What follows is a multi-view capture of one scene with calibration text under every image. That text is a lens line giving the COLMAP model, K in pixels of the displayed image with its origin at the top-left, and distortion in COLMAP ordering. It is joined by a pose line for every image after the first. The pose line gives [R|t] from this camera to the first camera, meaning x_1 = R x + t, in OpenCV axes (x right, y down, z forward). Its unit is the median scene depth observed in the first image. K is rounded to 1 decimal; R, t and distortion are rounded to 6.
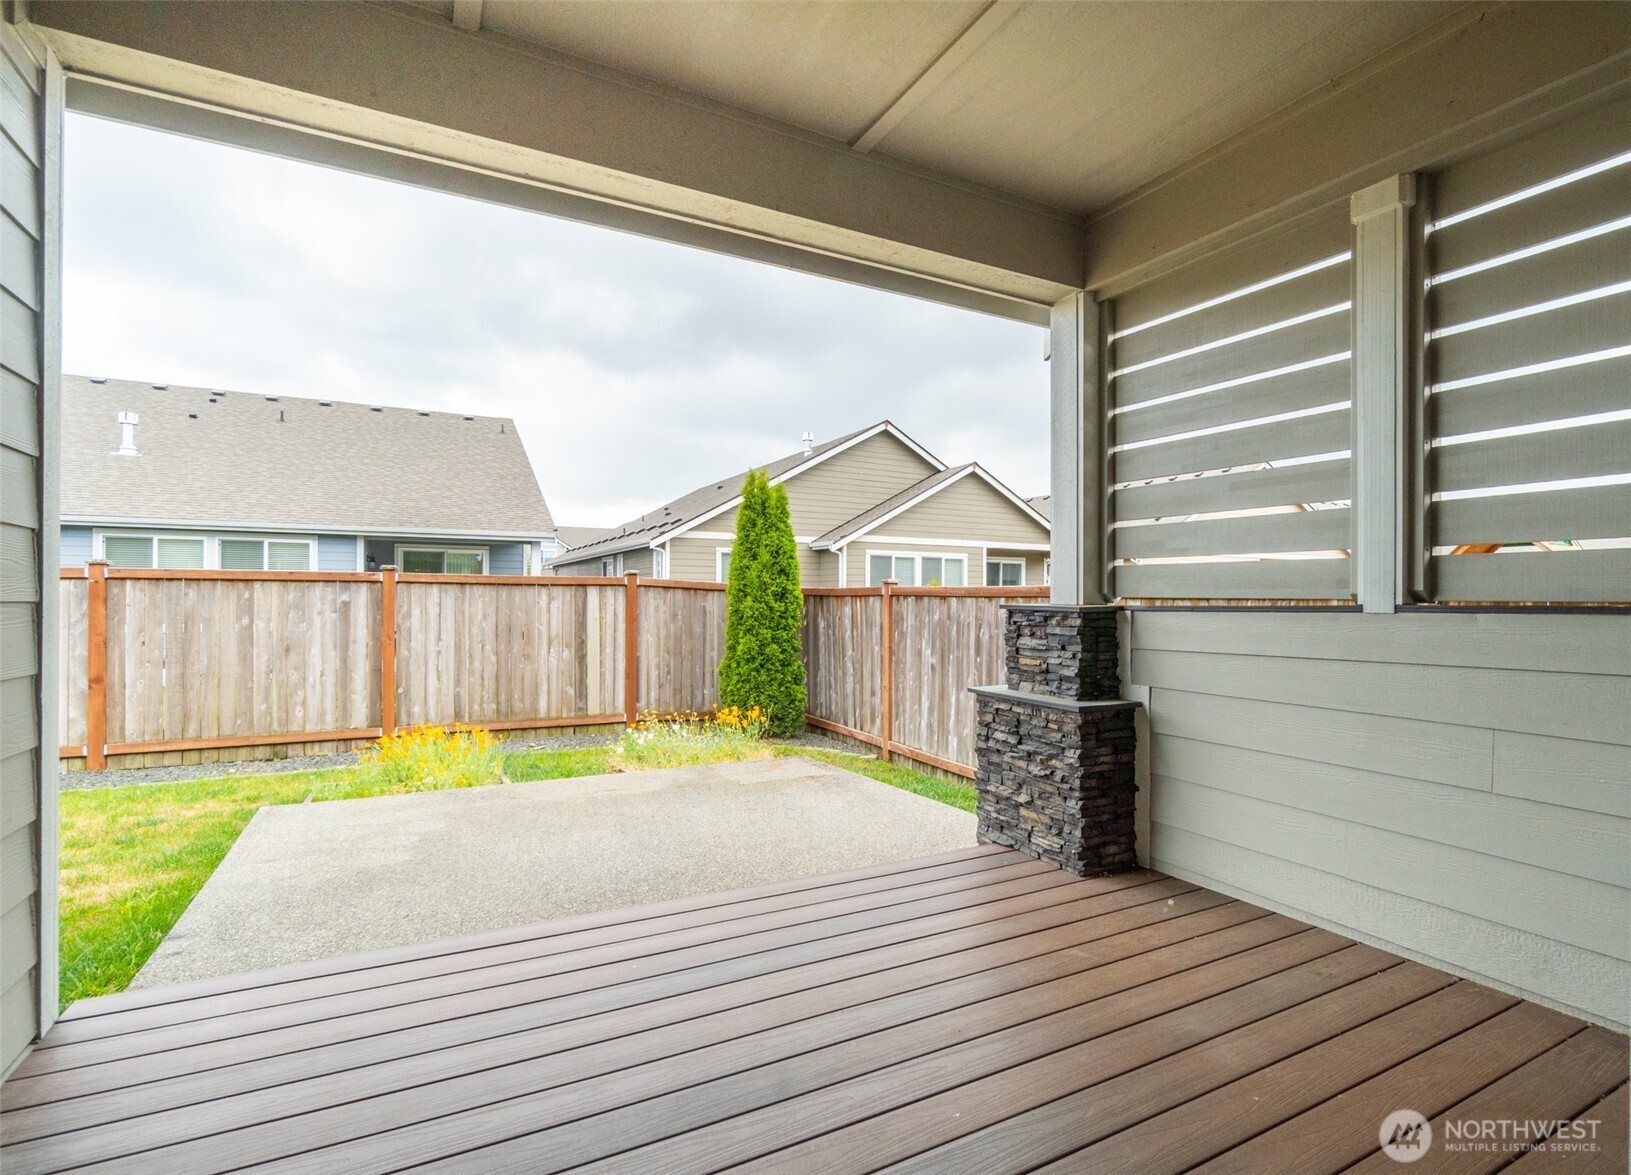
lens RADIAL K [[785.4, 0, 816.1], [0, 785.4, 594.7], [0, 0, 1]] dist [-0.000120, -0.000020]
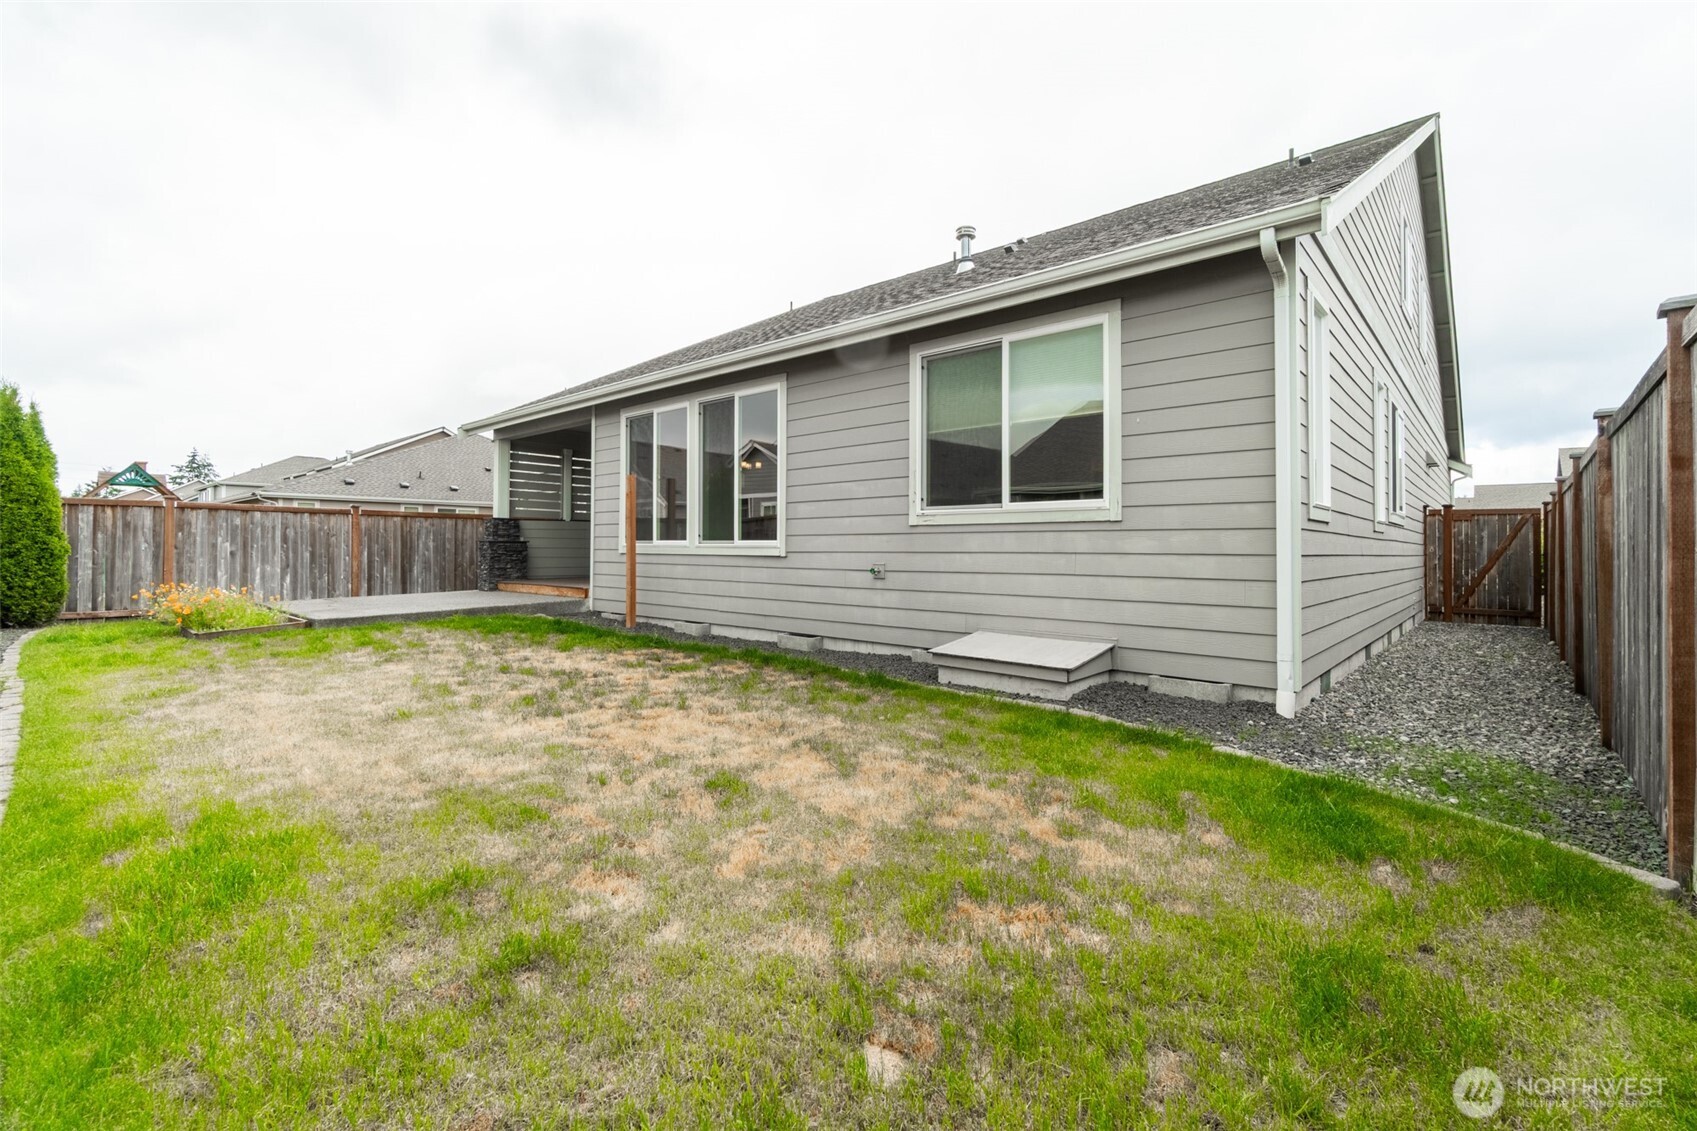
lens RADIAL K [[735.1, 0, 850.0], [0, 735.1, 551.7], [0, 0, 1]] dist [-0.000061, -0.000126]
pose [[-0.347009, -0.007637, 0.937831, -1.736633], [-0.006257, 0.999963, 0.005827, 0.070733], [-0.937841, -0.003846, -0.347044, 0.313149]]
